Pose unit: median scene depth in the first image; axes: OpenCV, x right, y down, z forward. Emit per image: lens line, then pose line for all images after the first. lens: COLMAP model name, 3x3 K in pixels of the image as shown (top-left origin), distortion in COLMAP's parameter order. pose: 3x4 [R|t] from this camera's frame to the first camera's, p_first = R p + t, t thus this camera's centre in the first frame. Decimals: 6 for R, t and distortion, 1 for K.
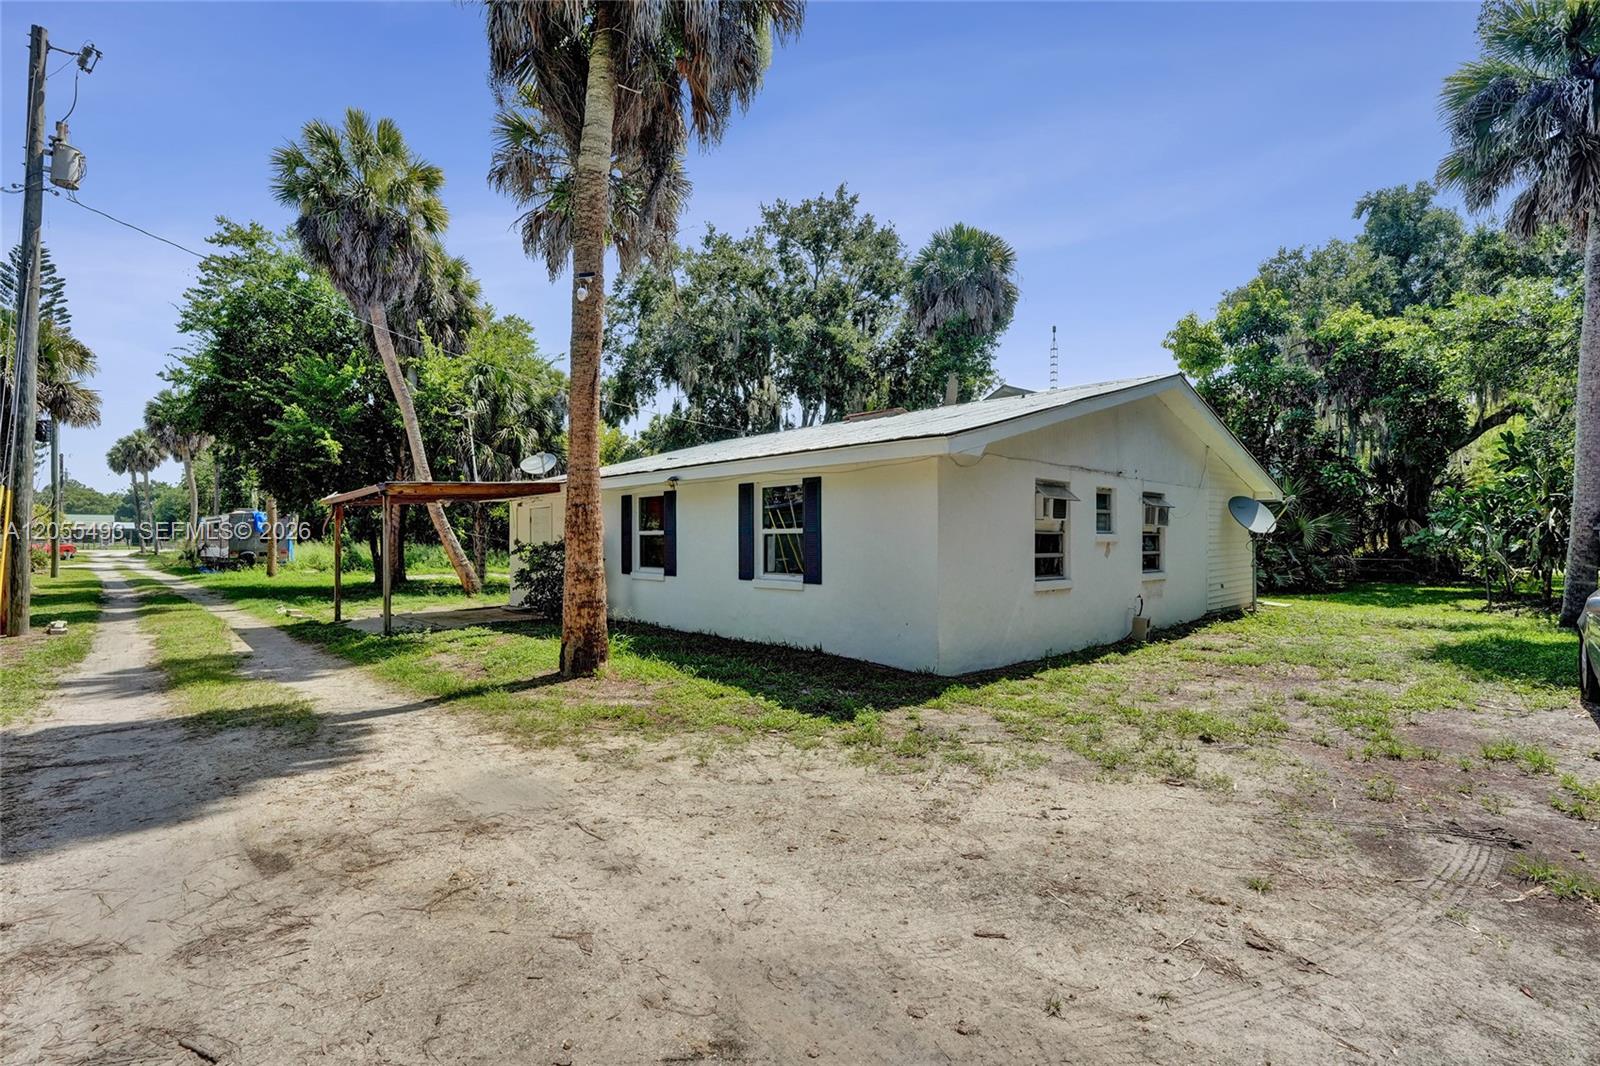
lens RADIAL K [[708.8, 0, 794.1], [0, 708.8, 531.3], [0, 0, 1]] dist [0.000369, 0.000106]
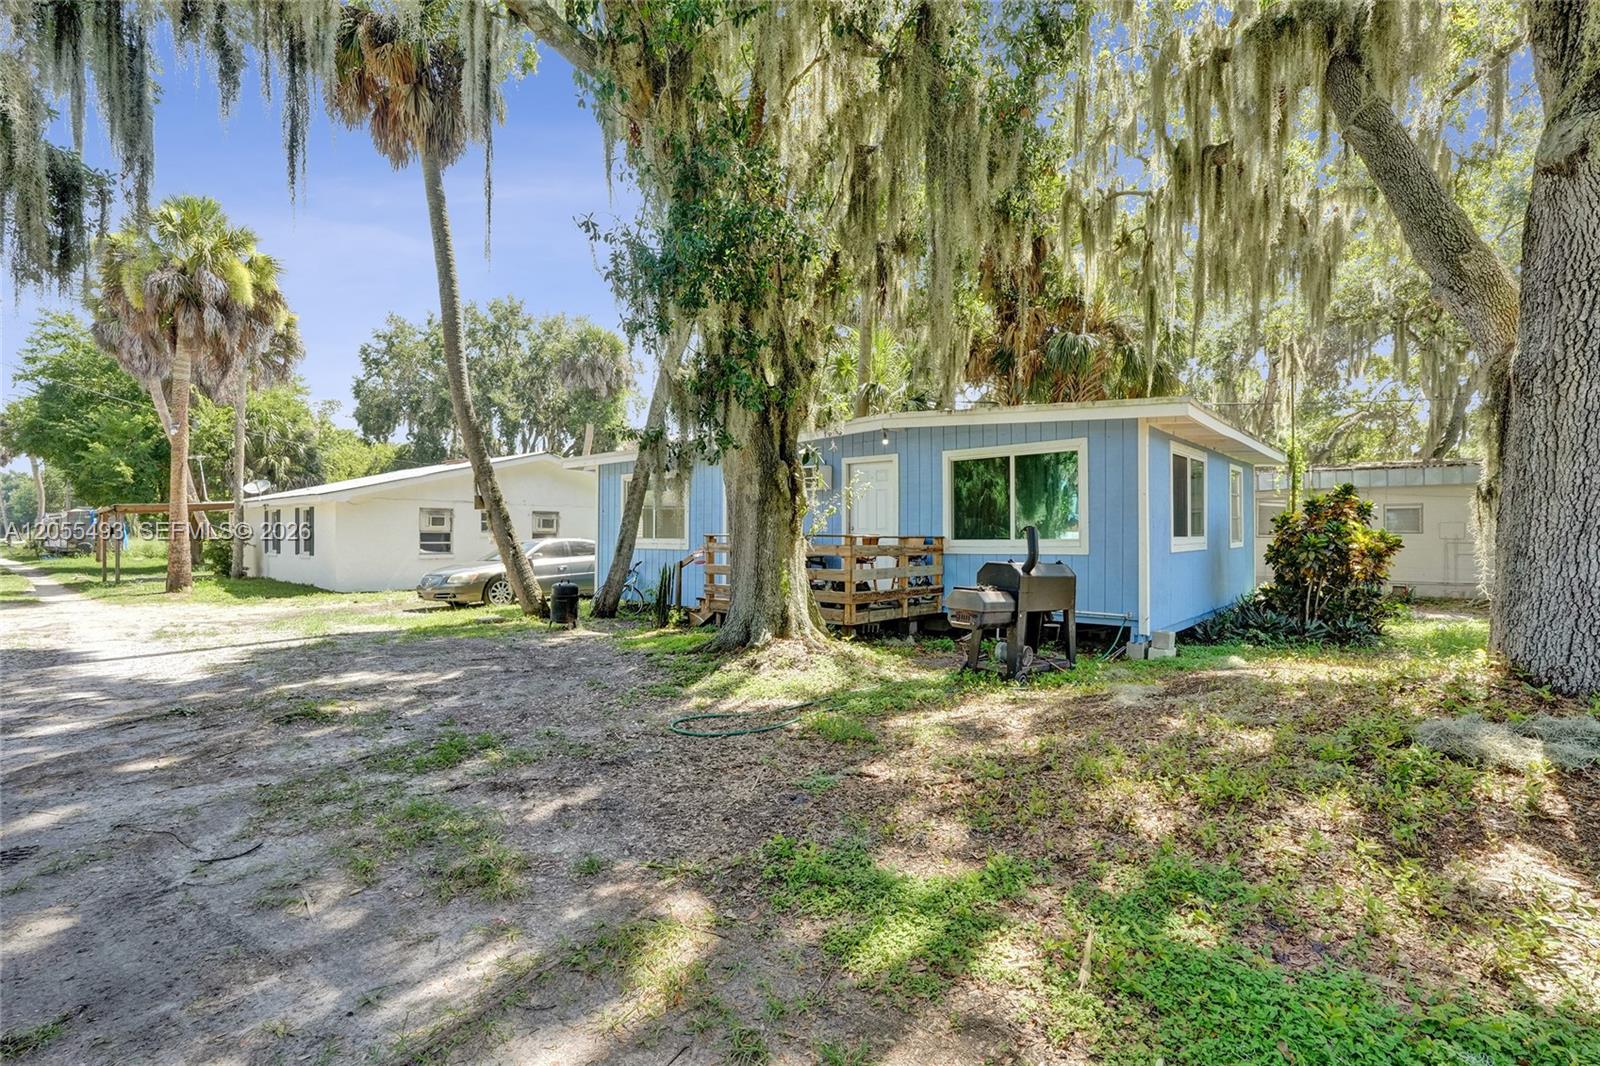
lens RADIAL K [[708.8, 0, 805.5], [0, 708.8, 537.4], [0, 0, 1]] dist [0.000369, 0.000106]
pose [[0.994811, 0.002795, 0.101704, 0.566128], [-0.004493, 0.999854, 0.016470, -0.010850], [-0.101643, -0.016841, 0.994678, -0.573295]]
